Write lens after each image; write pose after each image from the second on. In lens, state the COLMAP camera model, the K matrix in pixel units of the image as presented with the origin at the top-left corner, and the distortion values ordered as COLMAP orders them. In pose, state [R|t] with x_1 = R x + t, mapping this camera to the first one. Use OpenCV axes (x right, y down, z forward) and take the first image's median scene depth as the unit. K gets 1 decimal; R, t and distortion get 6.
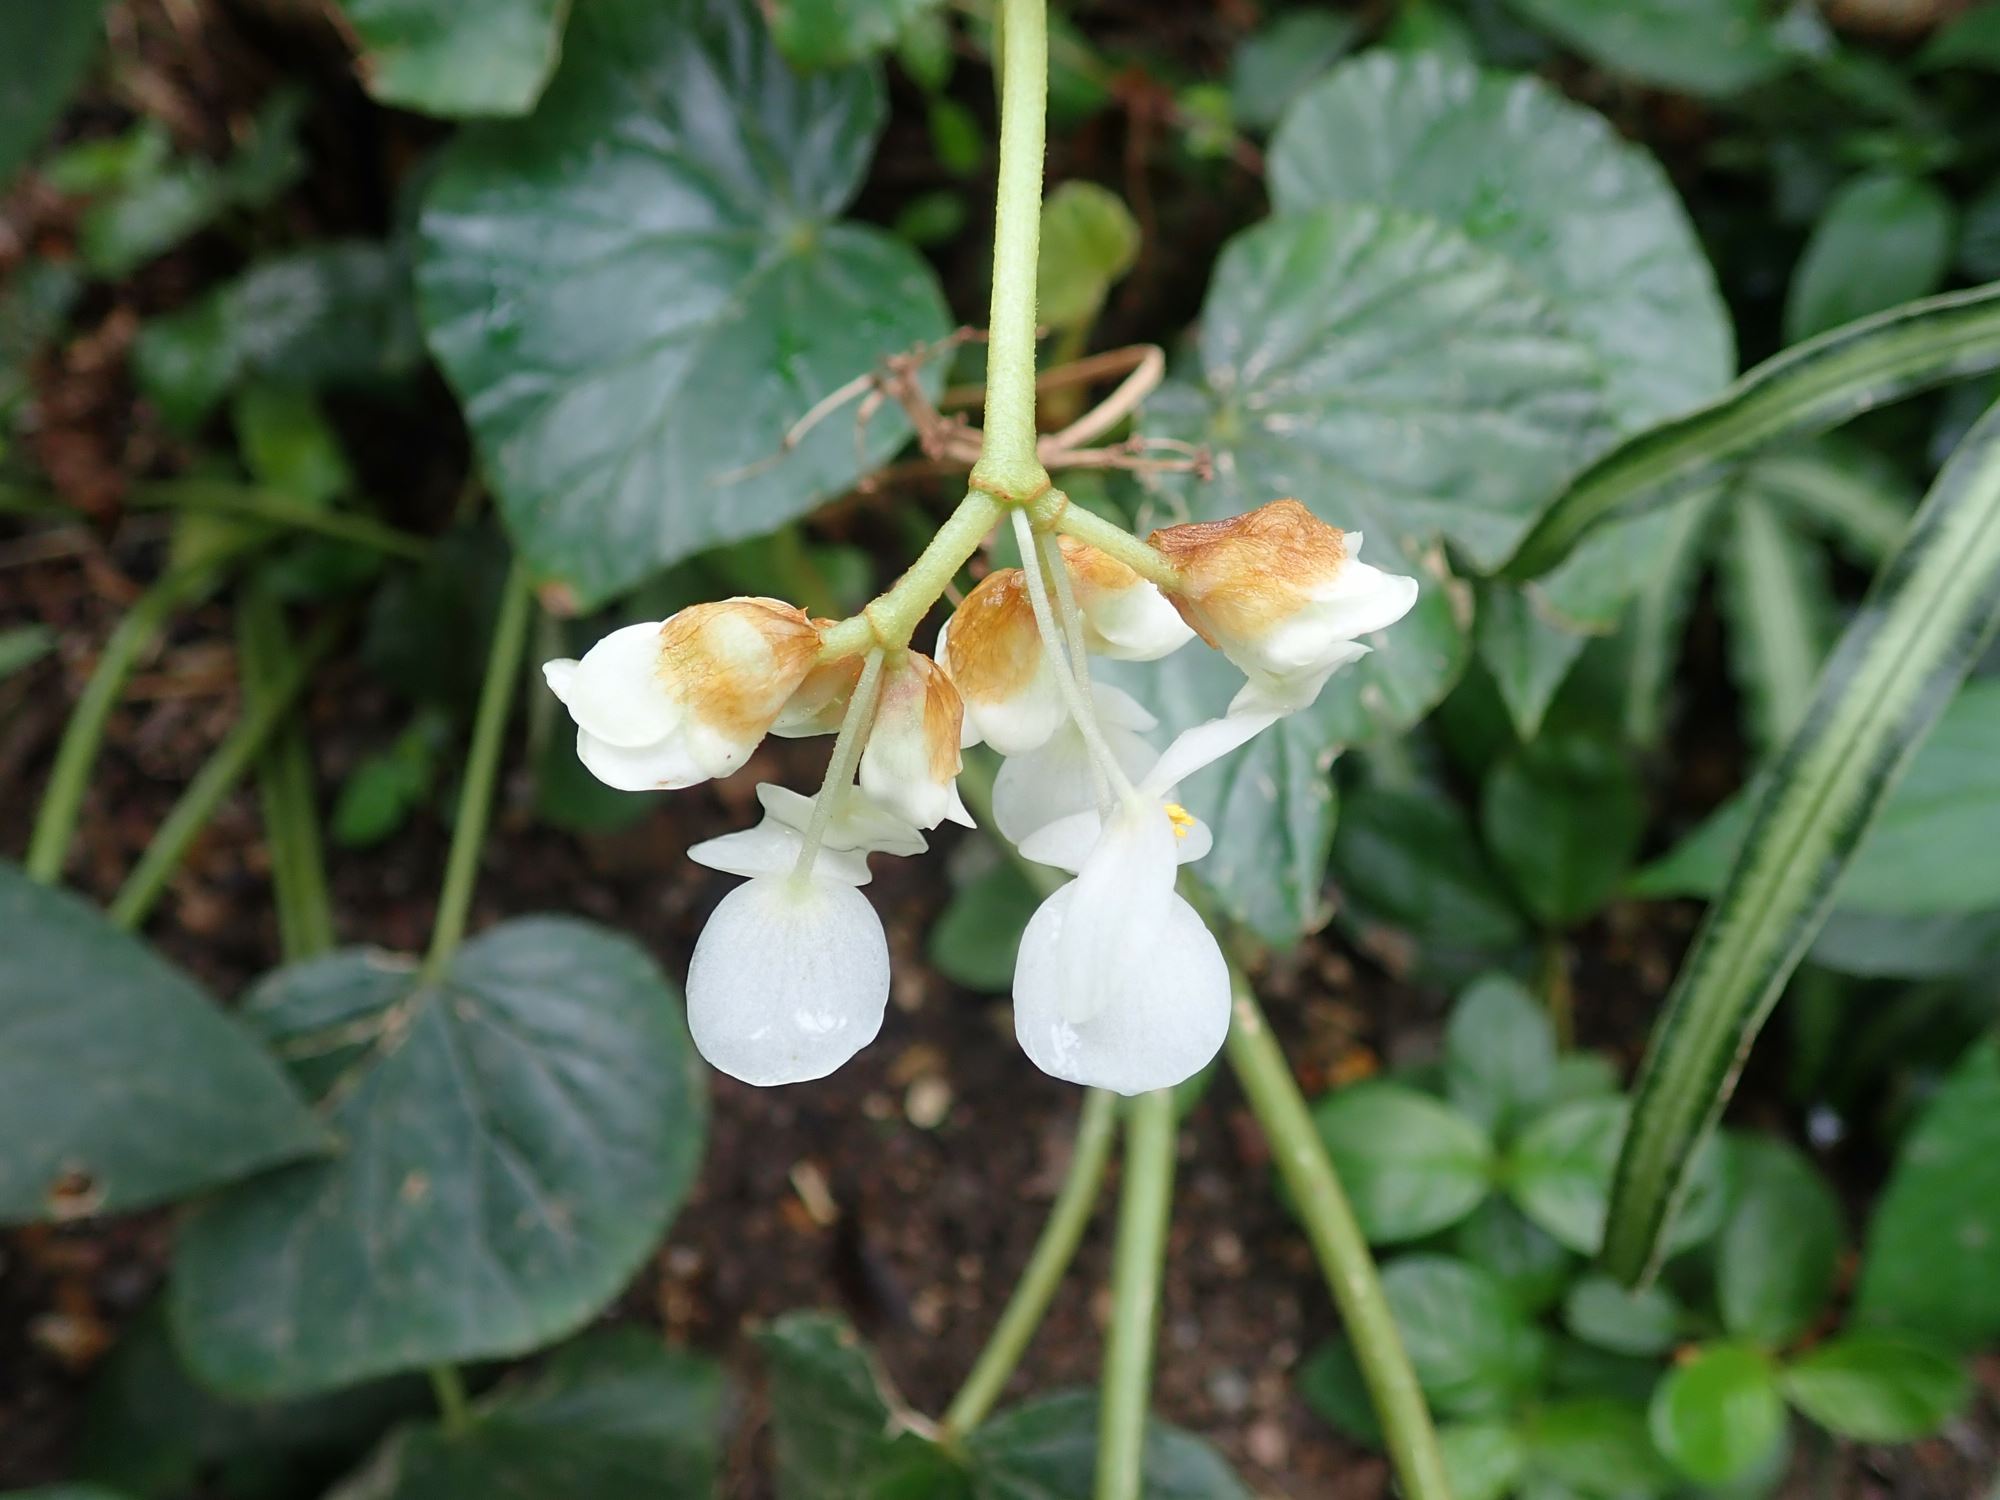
lens RADIAL K [[1752.8, 0, 1003.1], [0, 1752.8, 749.0], [0, 0, 1]] dist [0.001828, 0.000602]
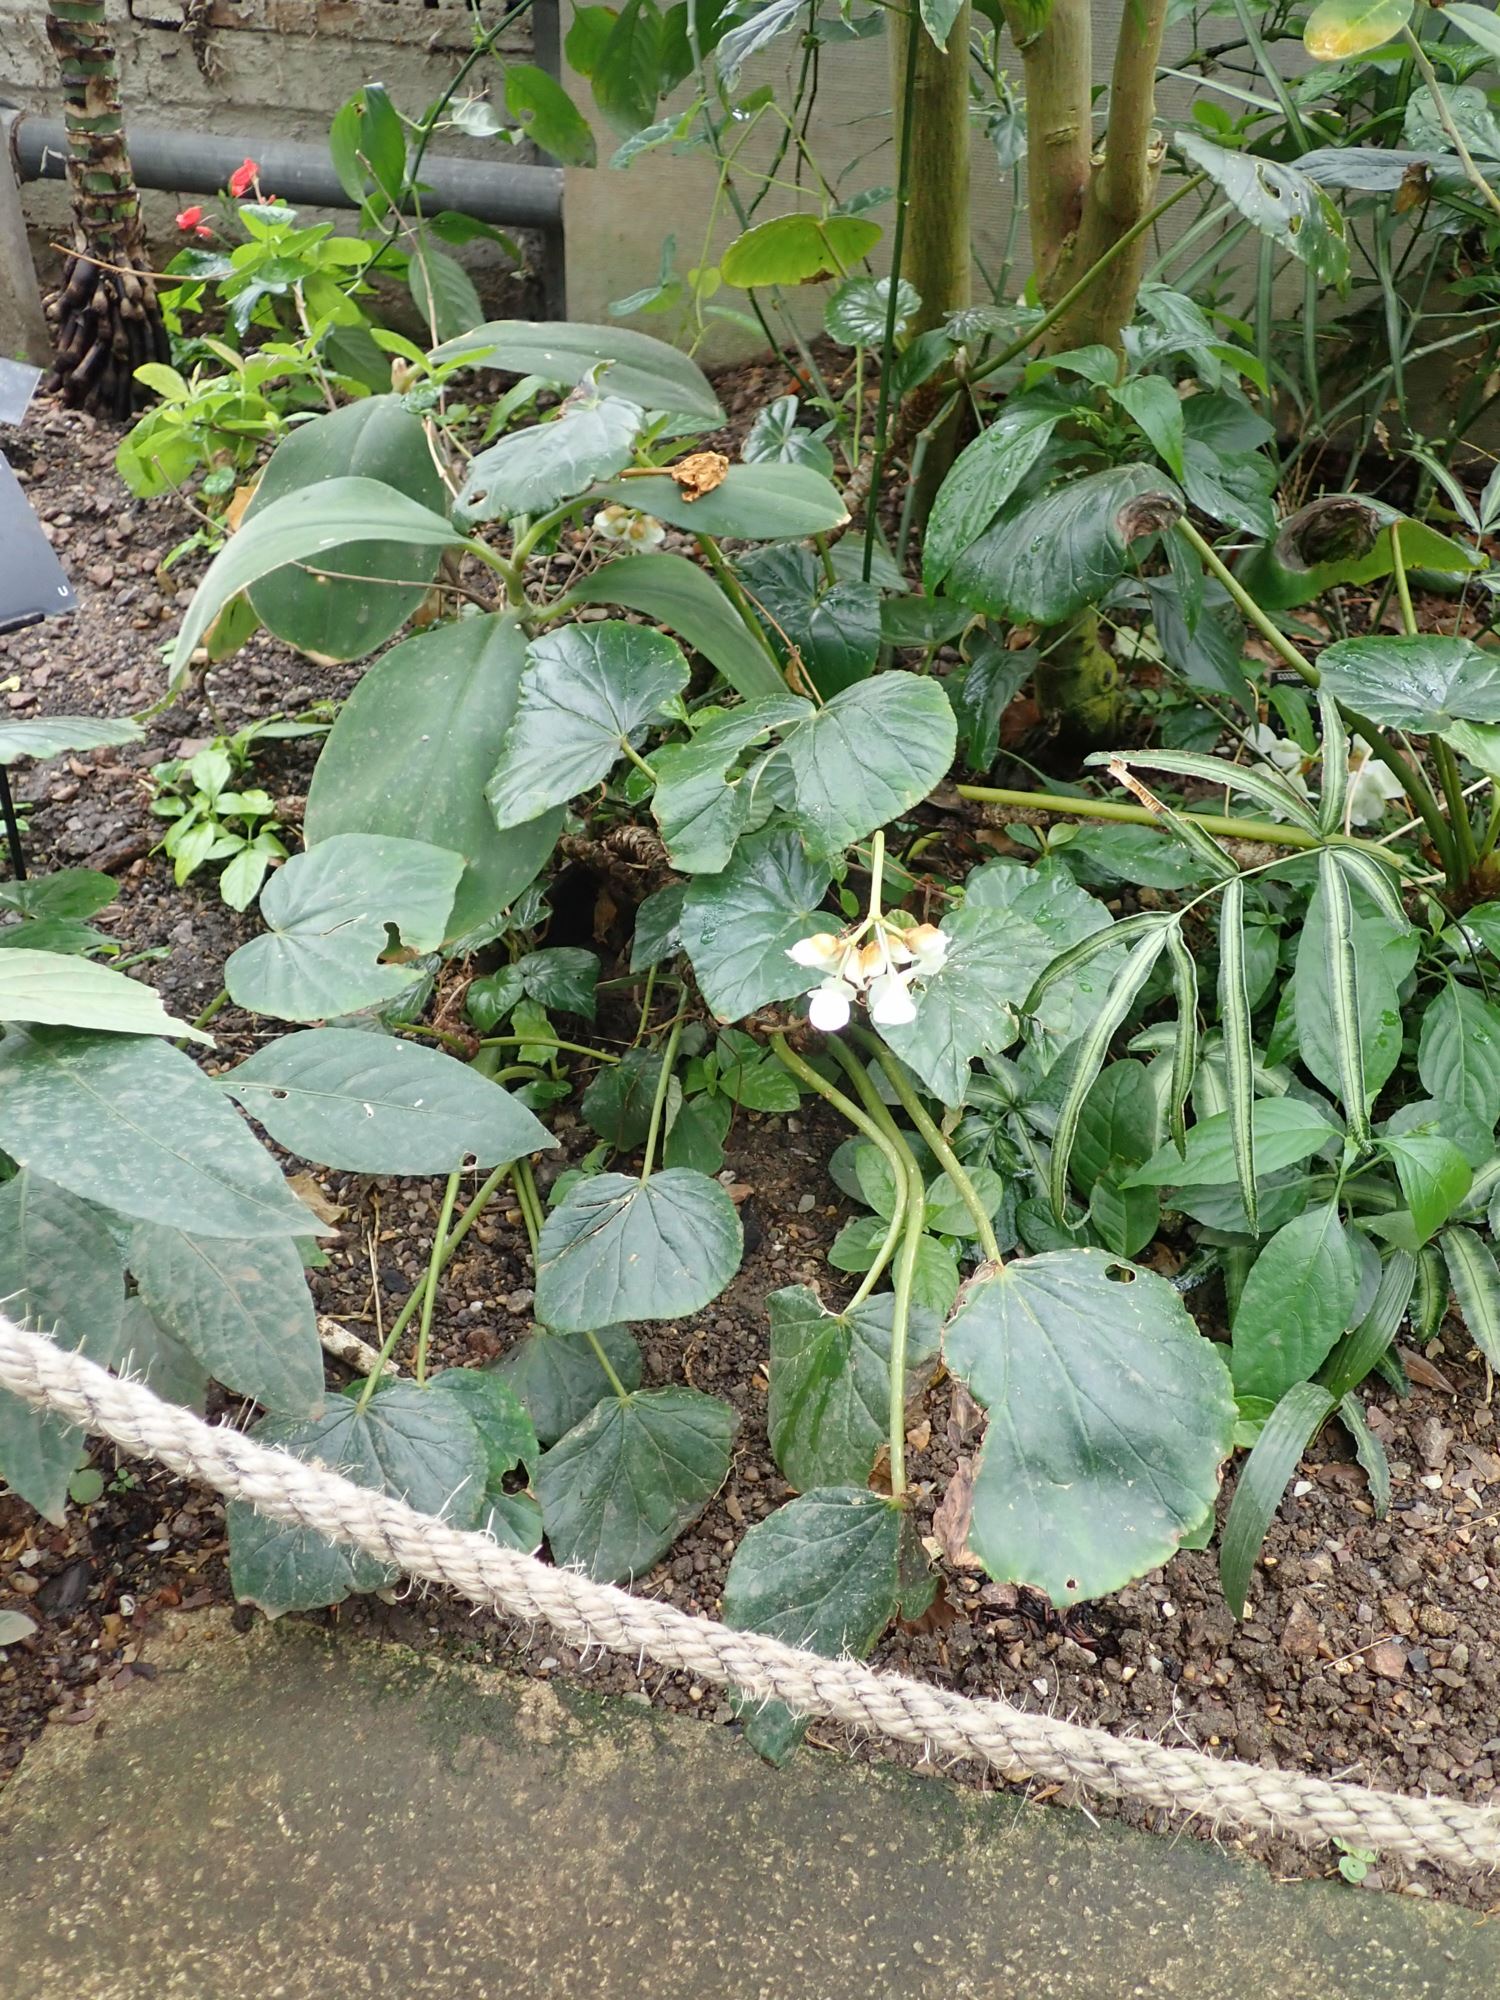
lens RADIAL K [[1752.8, 0, 749.5], [0, 1752.8, 1000.0], [0, 0, 1]] dist [0.001828, 0.000602]
pose [[0.998077, 0.022147, -0.057900, -0.029064], [-0.040028, 0.943434, -0.329136, 0.845719], [0.047336, 0.330821, 0.942506, -1.803648]]
